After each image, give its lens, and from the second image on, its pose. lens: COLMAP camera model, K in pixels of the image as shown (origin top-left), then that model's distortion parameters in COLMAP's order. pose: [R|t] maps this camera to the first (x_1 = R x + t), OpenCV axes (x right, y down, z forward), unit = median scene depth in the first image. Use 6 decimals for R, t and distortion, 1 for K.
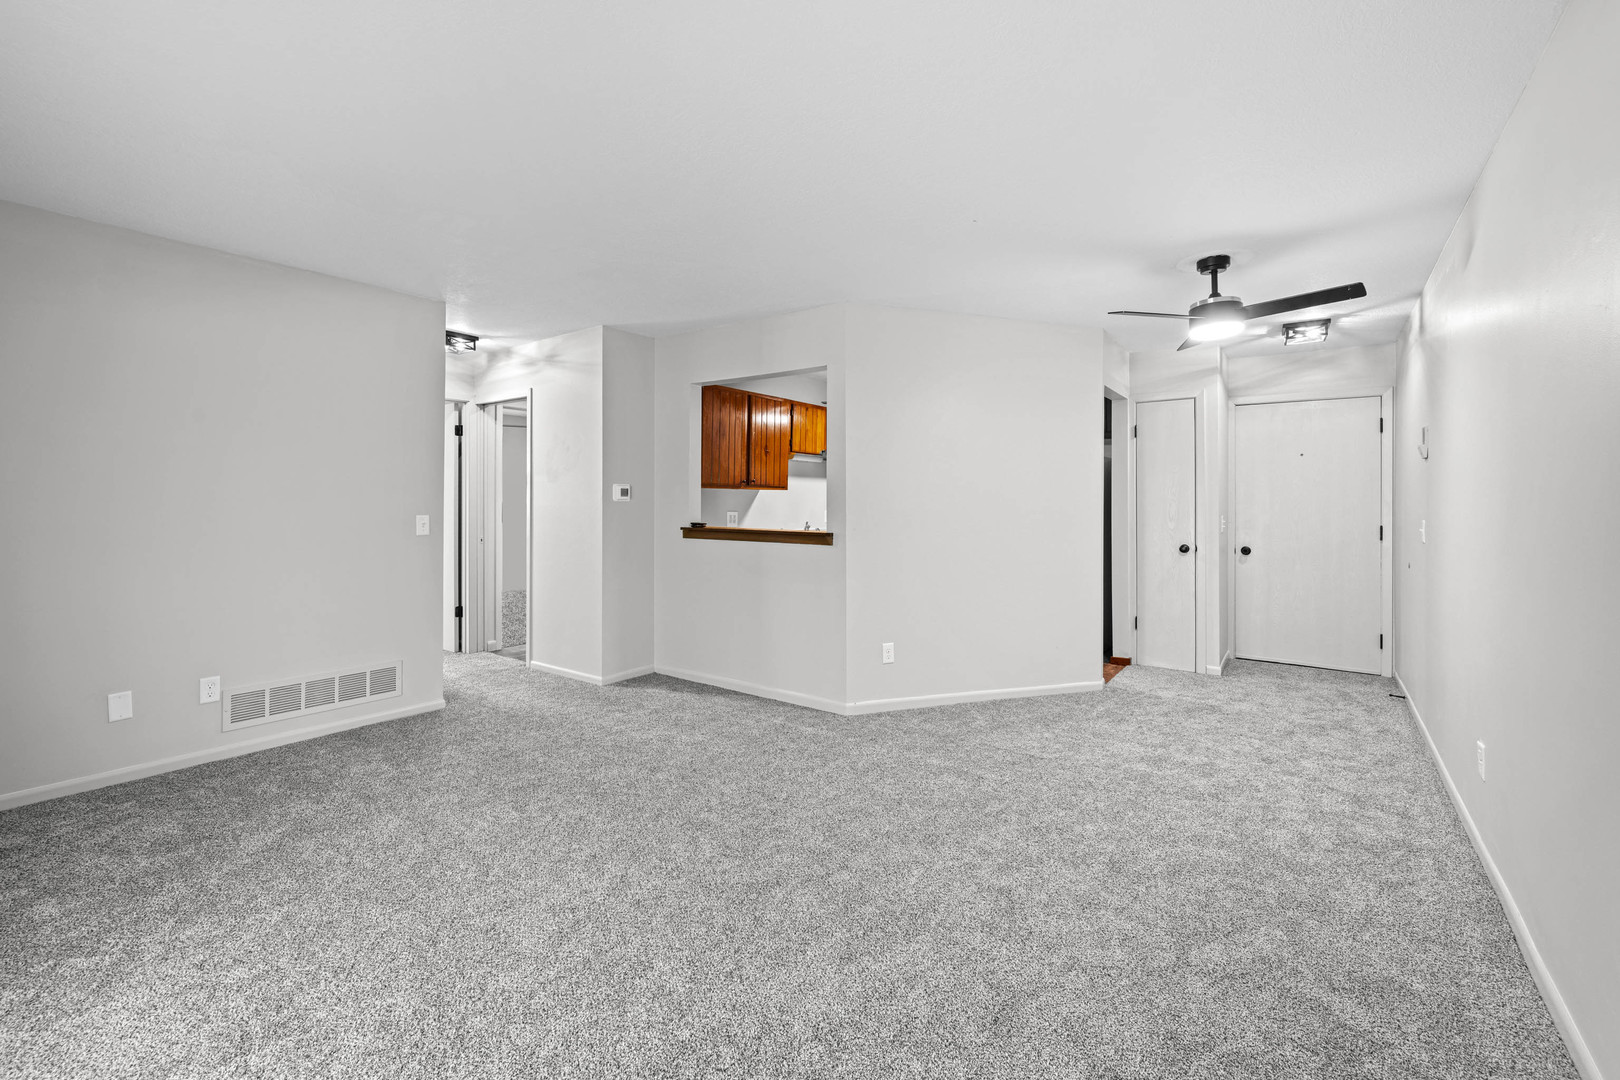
lens RADIAL K [[683.1, 0, 846.9], [0, 683.1, 500.2], [0, 0, 1]] dist [0.000481, -0.000135]
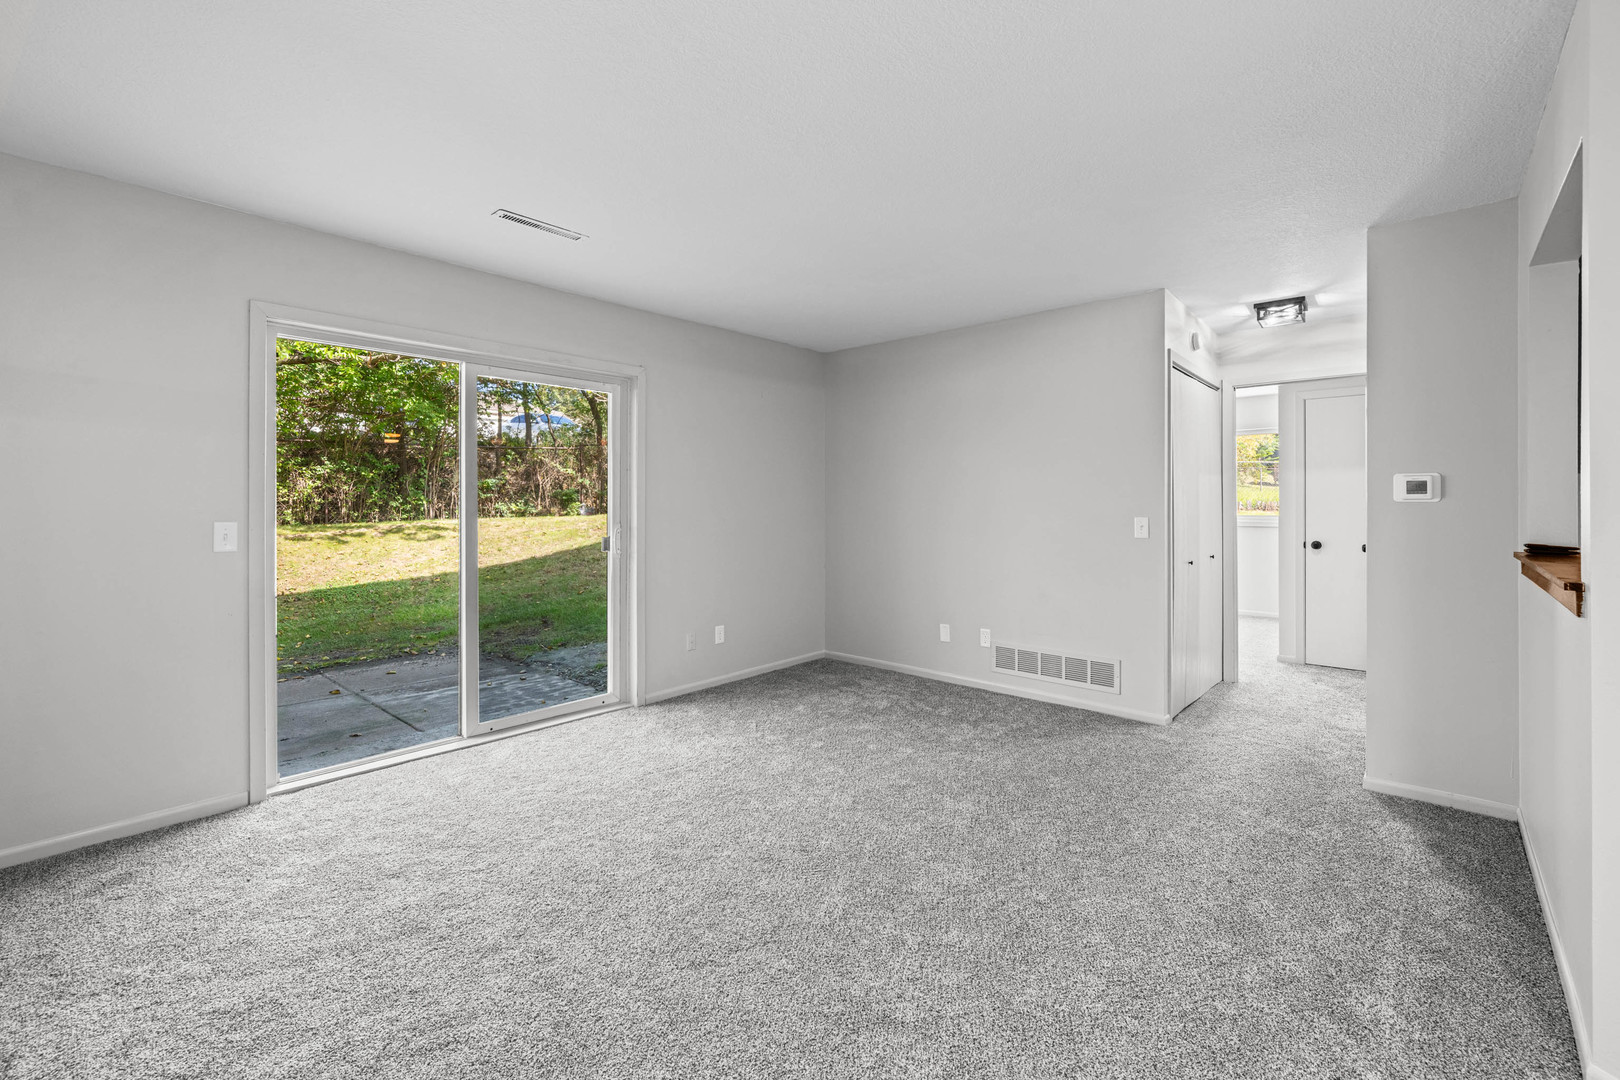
lens RADIAL K [[704.4, 0, 815.0], [0, 704.4, 519.6], [0, 0, 1]] dist [0.000554, -0.000012]
pose [[-0.140633, 0.017577, -0.989906, 0.362783], [0.001719, 0.999845, 0.017509, 0.005236], [0.990060, 0.000760, -0.140642, 0.569678]]
